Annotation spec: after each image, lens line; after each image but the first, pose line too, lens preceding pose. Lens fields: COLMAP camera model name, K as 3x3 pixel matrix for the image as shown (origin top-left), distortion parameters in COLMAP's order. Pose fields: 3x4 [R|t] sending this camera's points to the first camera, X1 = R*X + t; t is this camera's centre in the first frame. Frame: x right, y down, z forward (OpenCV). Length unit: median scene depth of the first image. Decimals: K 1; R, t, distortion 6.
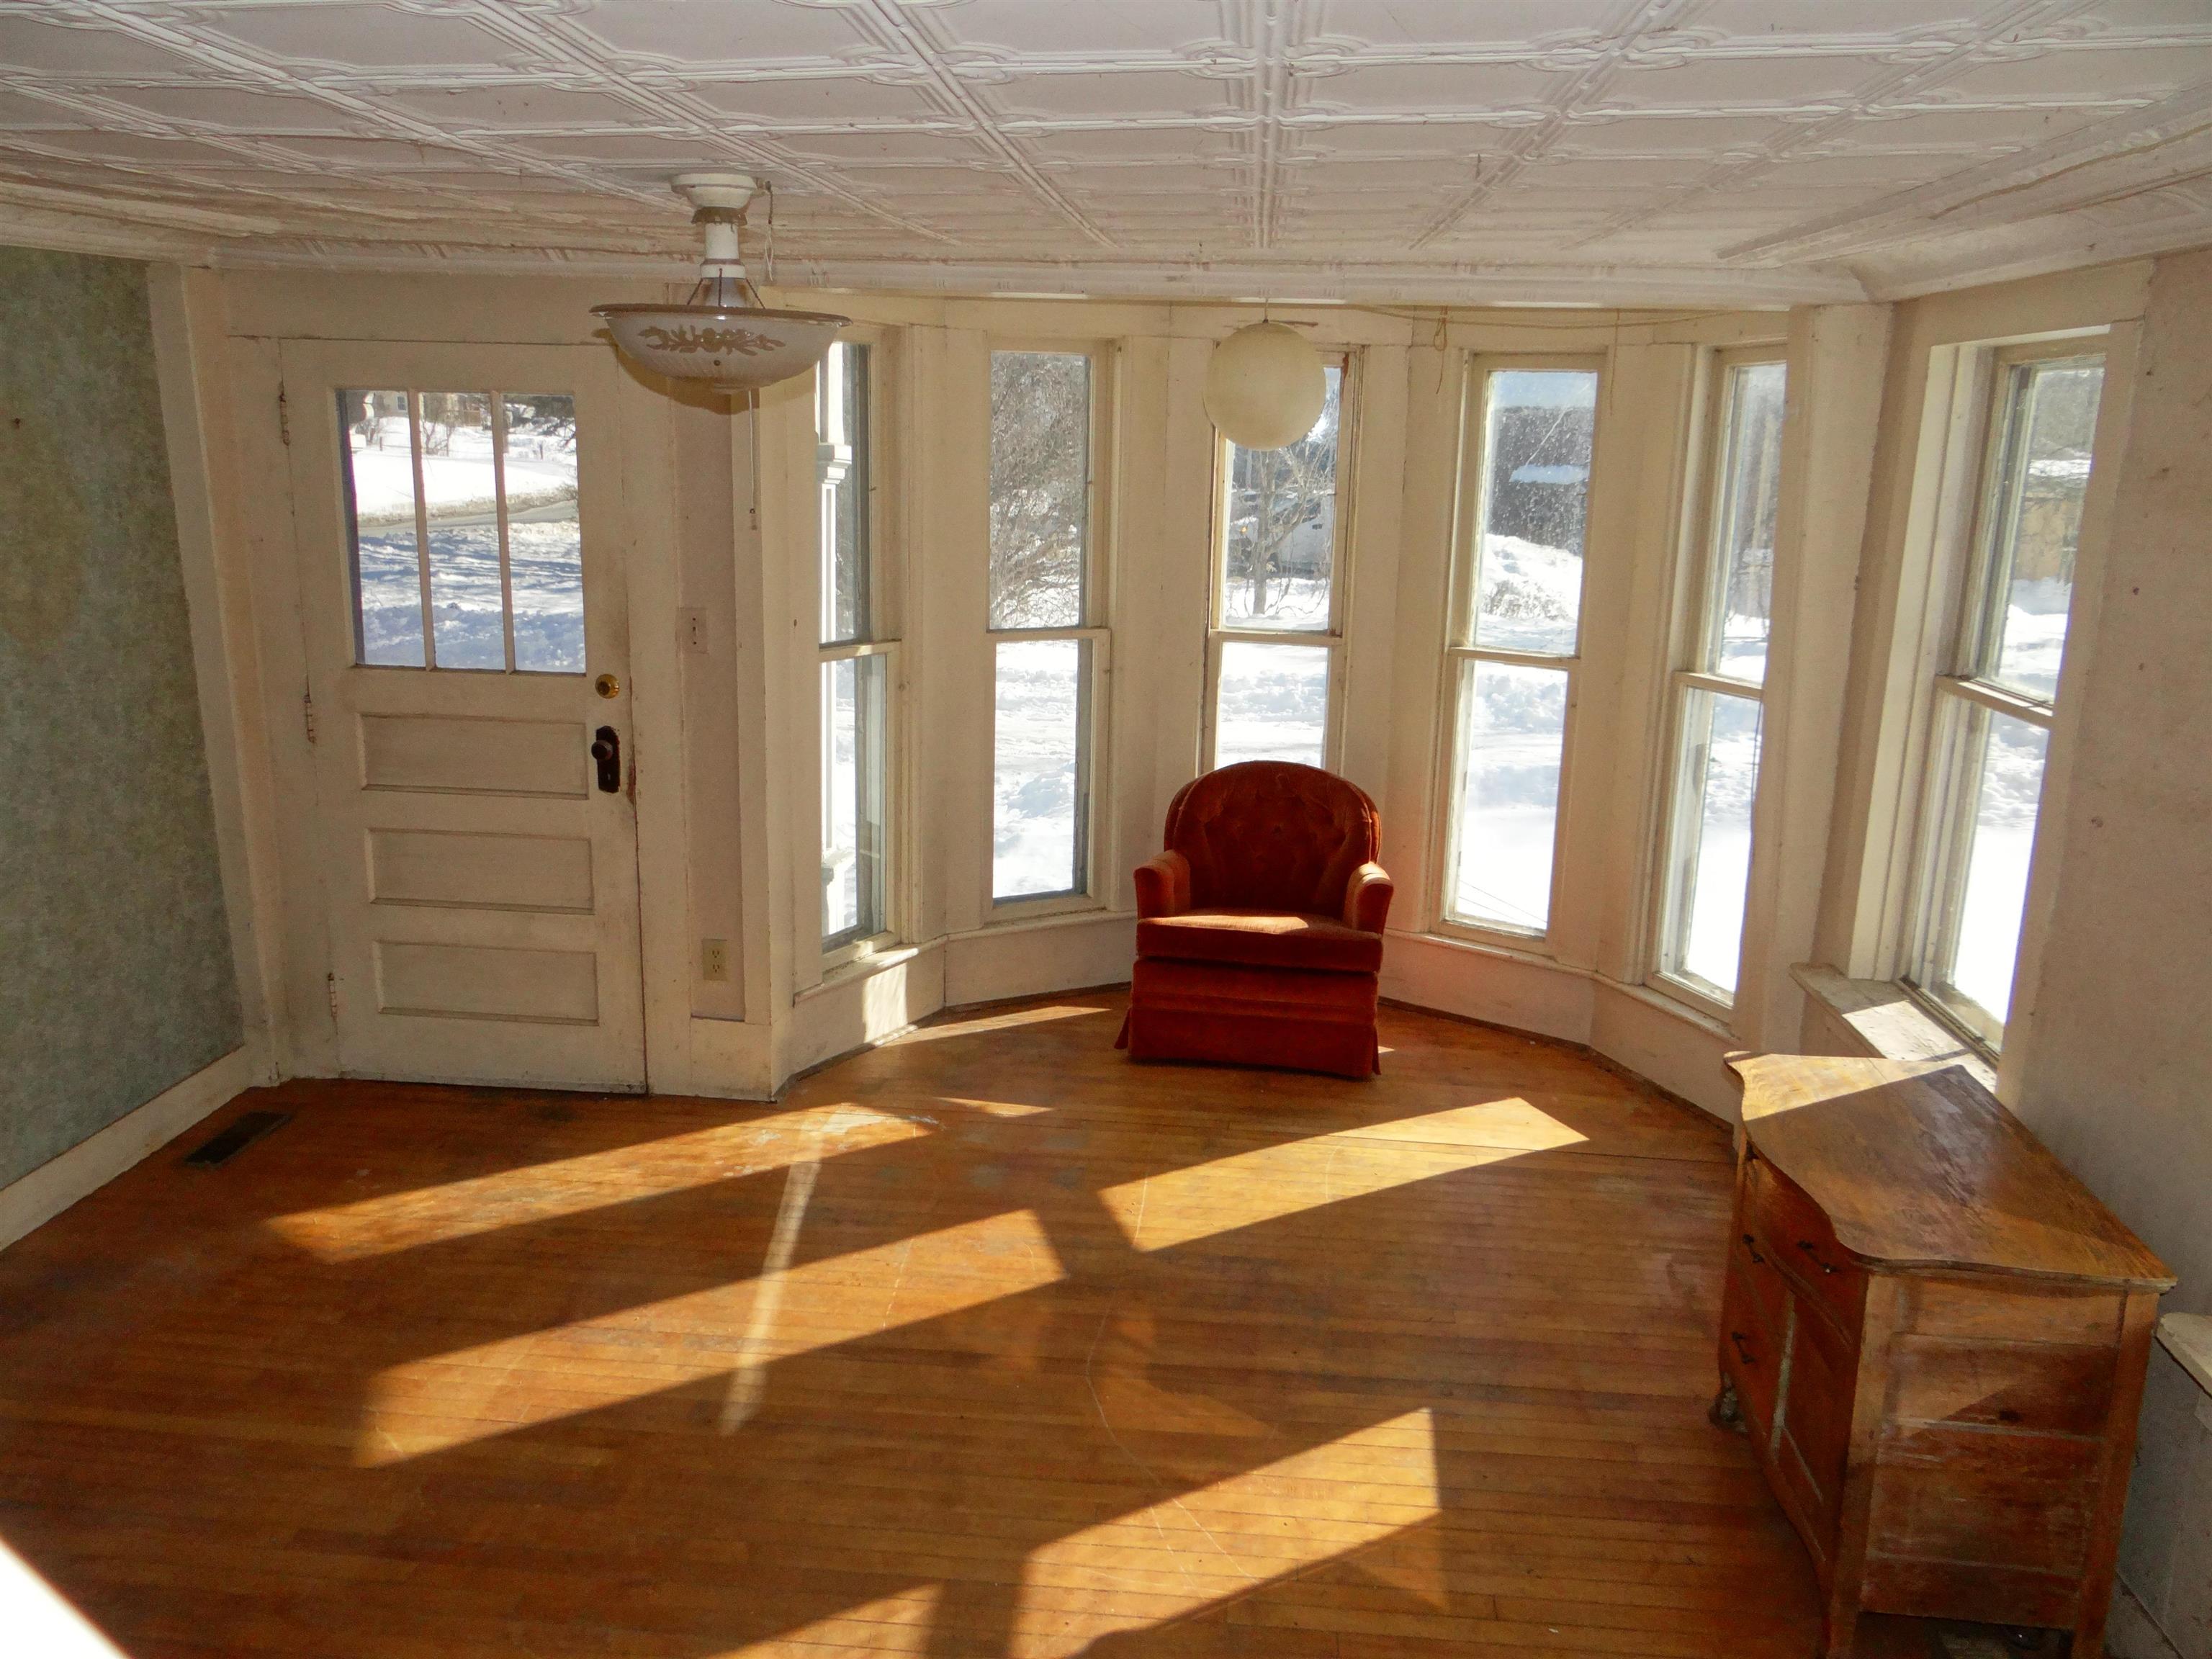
lens RADIAL K [[1752.4, 0, 1100.1], [0, 1752.4, 831.4], [0, 0, 1]] dist [-0.002336, -0.003835]
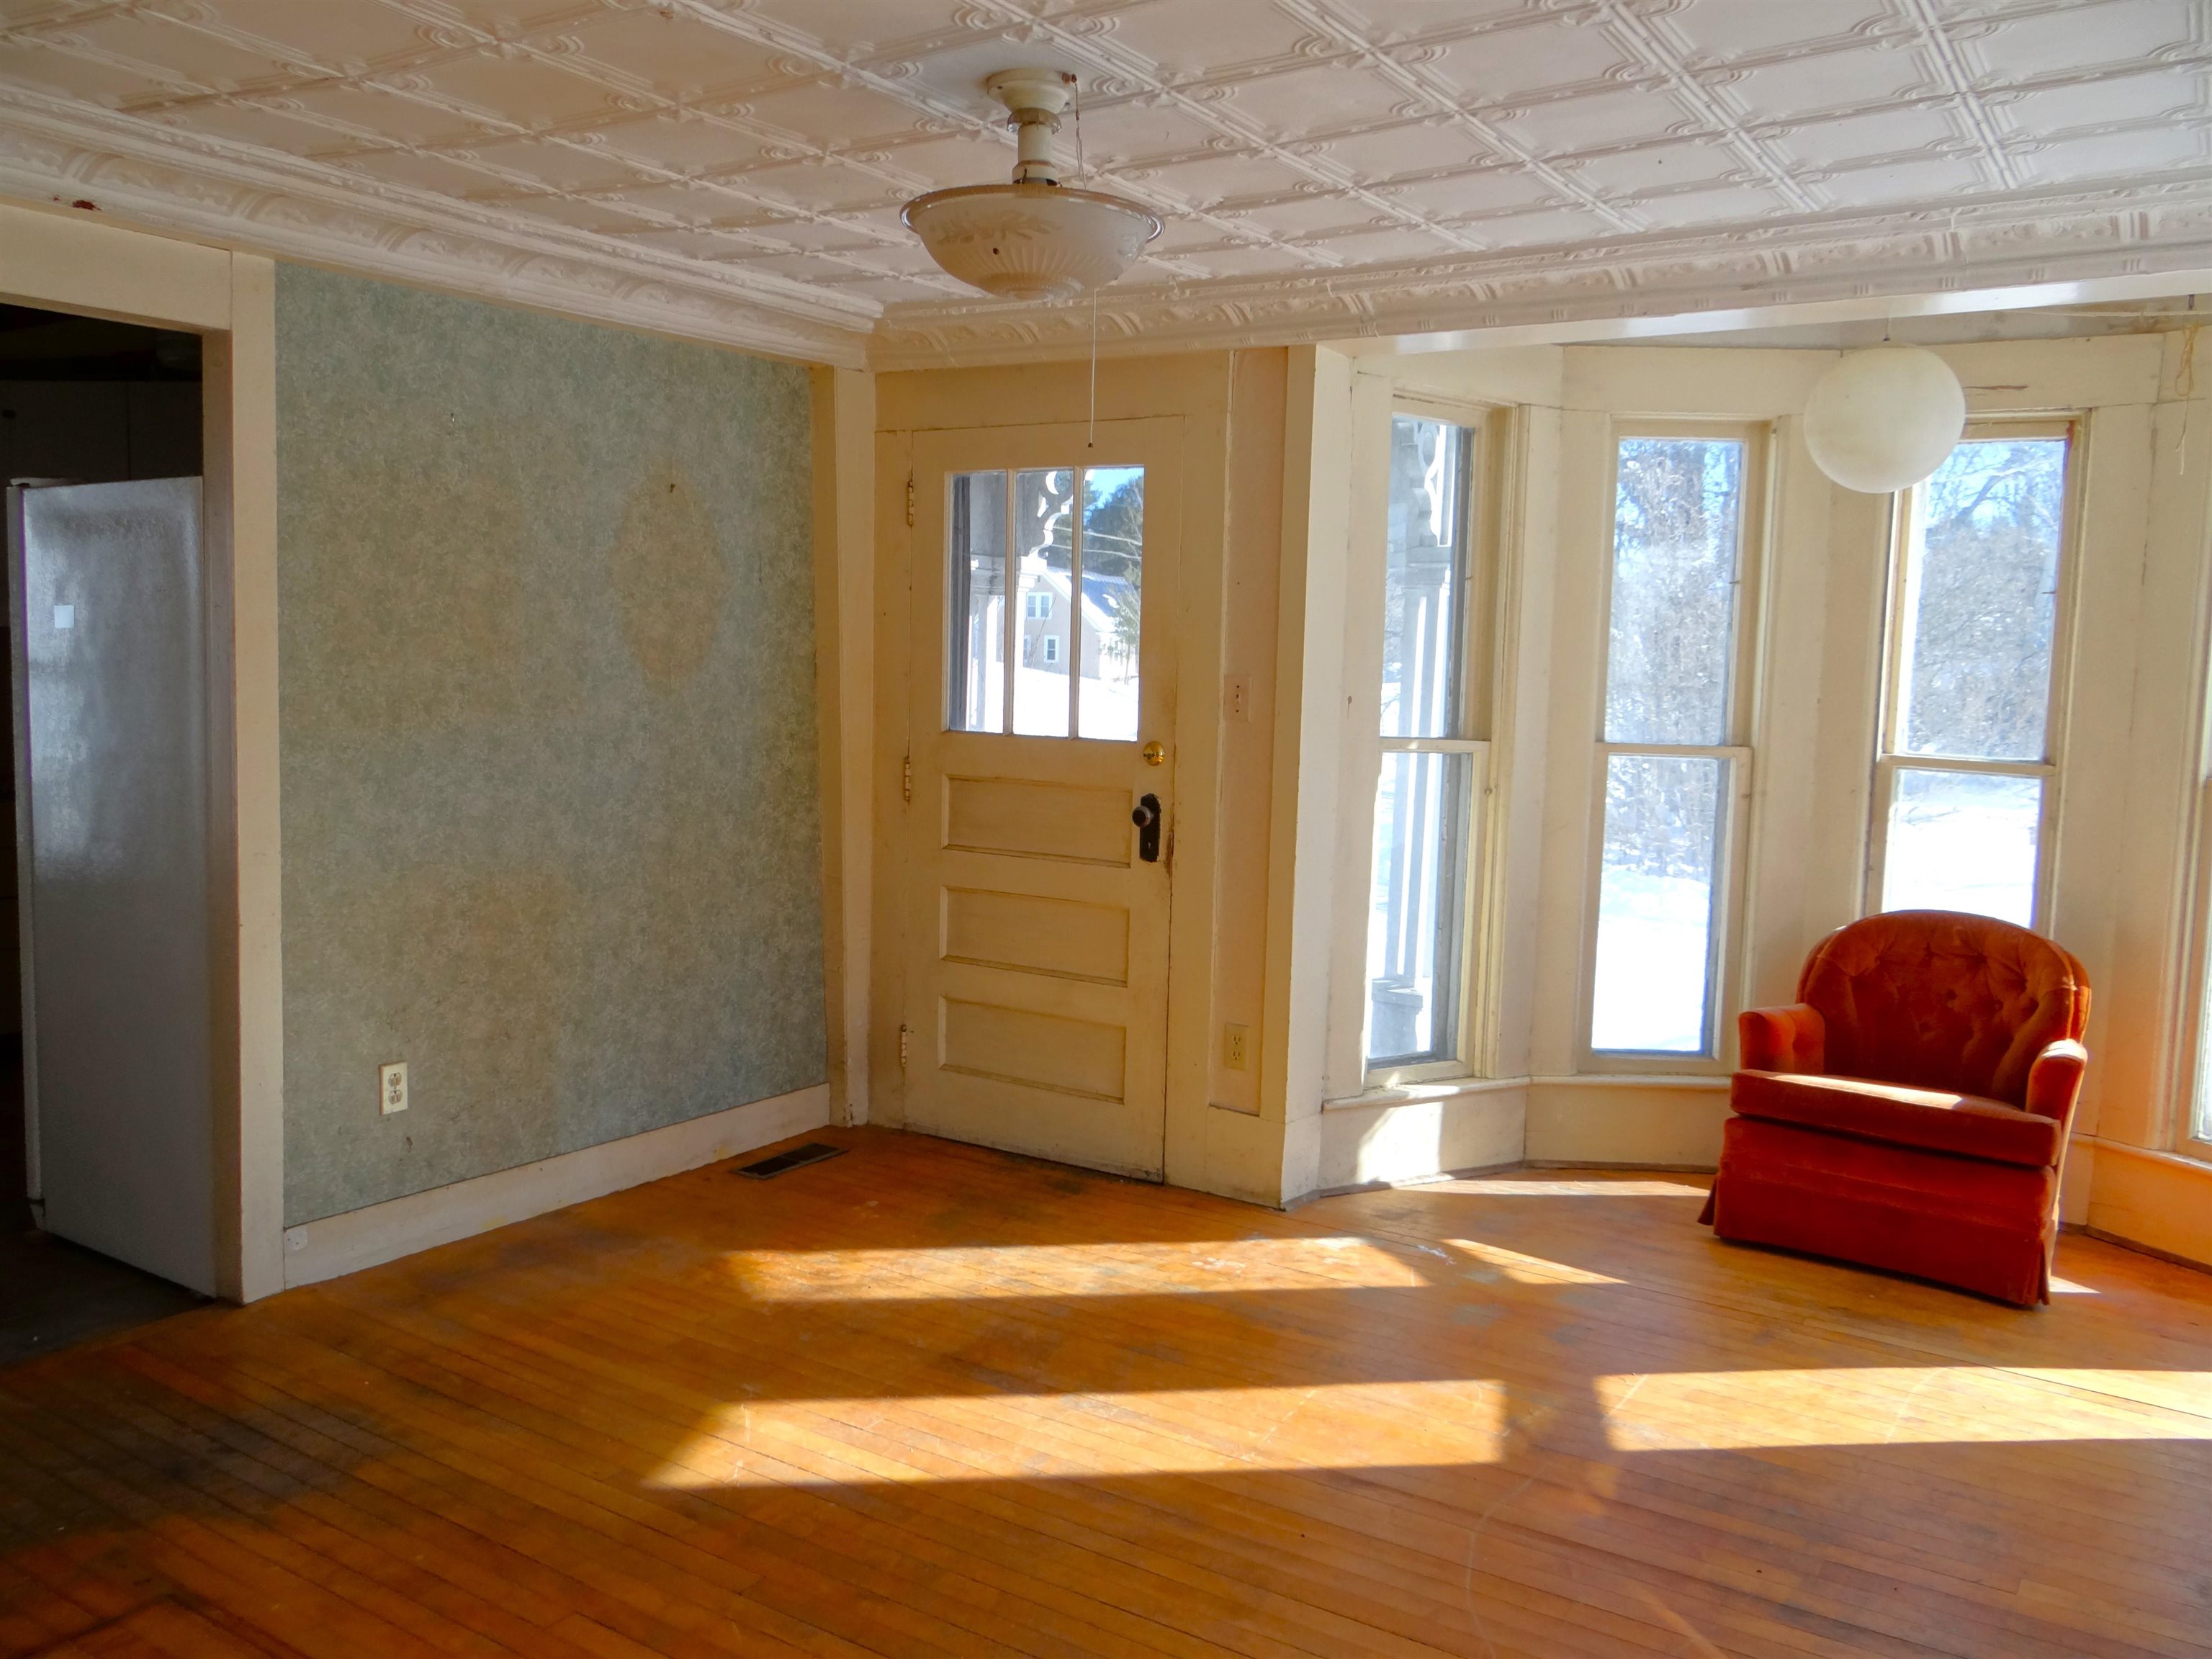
lens RADIAL K [[1763.9, 0, 1098.8], [0, 1763.9, 825.9], [0, 0, 1]] dist [0.012074, -0.008463]
pose [[0.884678, 0.047121, -0.463816, 0.152361], [-0.115193, 0.986125, -0.119533, 0.078121], [0.451748, 0.159176, 0.877831, 0.106977]]
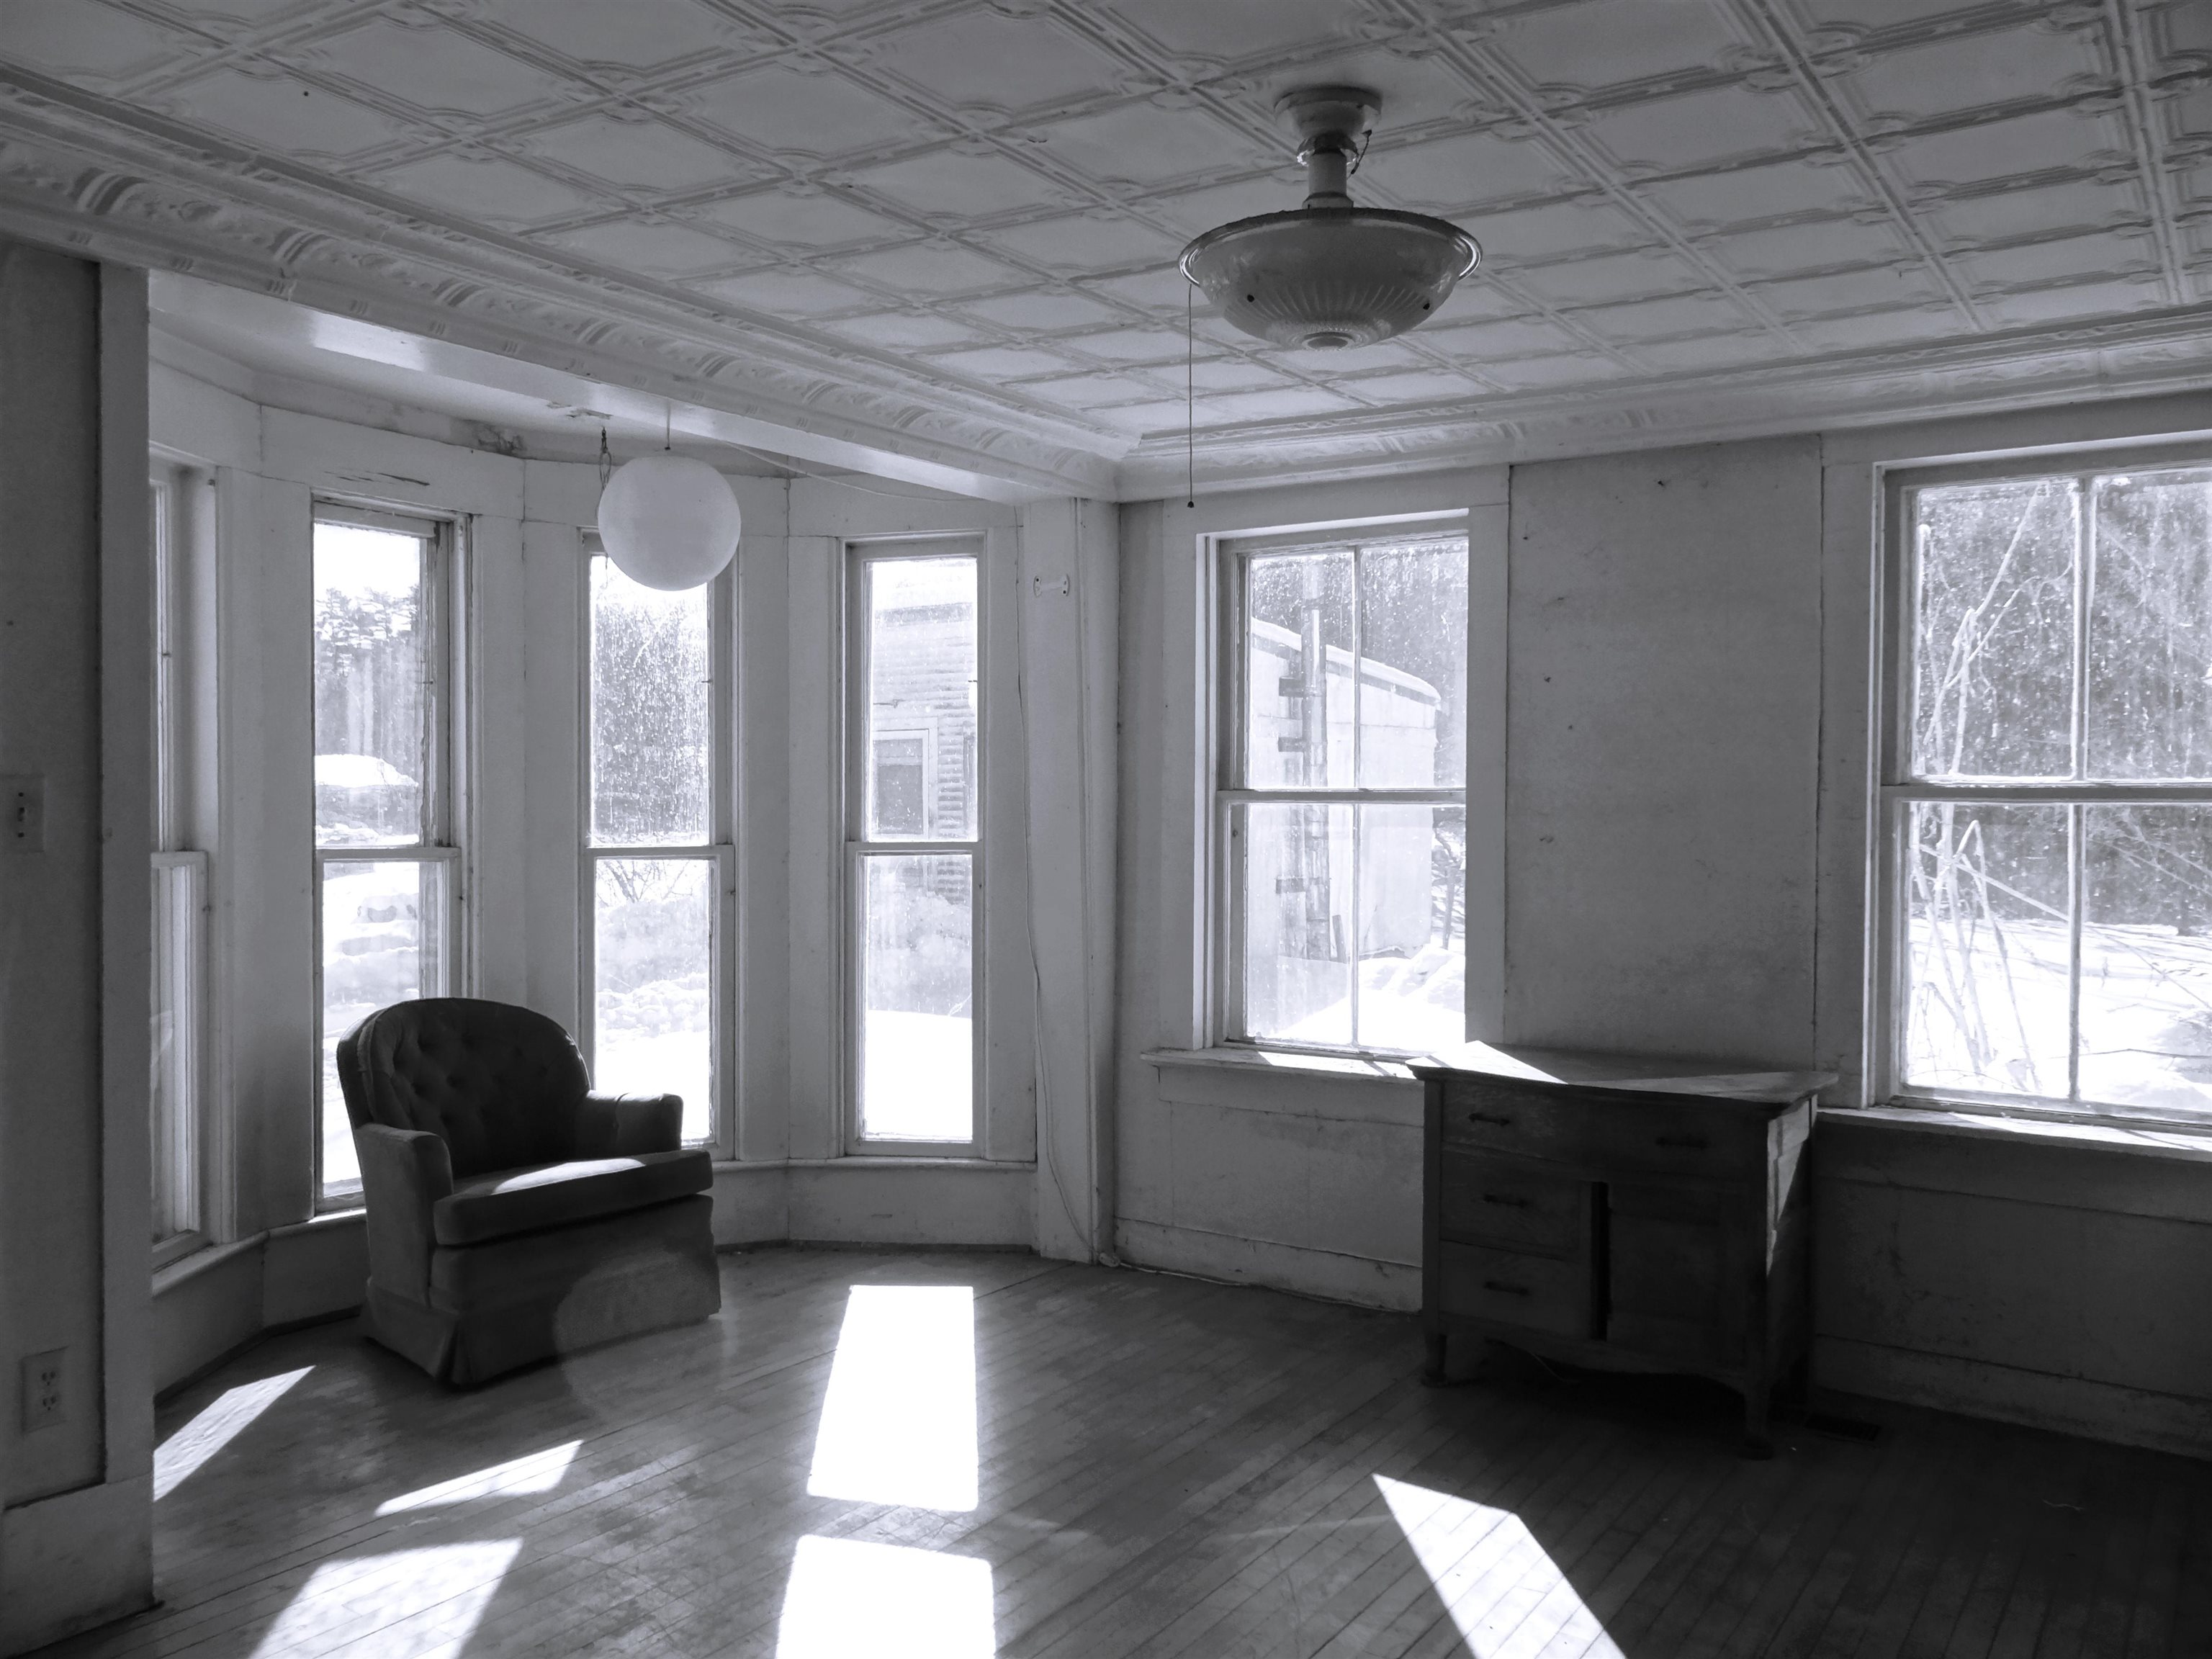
lens RADIAL K [[1763.9, 0, 1096.6], [0, 1763.9, 829.0], [0, 0, 1]] dist [0.012074, -0.008463]
pose [[0.478360, -0.037829, 0.877349, -0.555273], [0.209198, 0.975218, -0.072013, 0.008191], [-0.852882, 0.217987, 0.474419, 0.394092]]
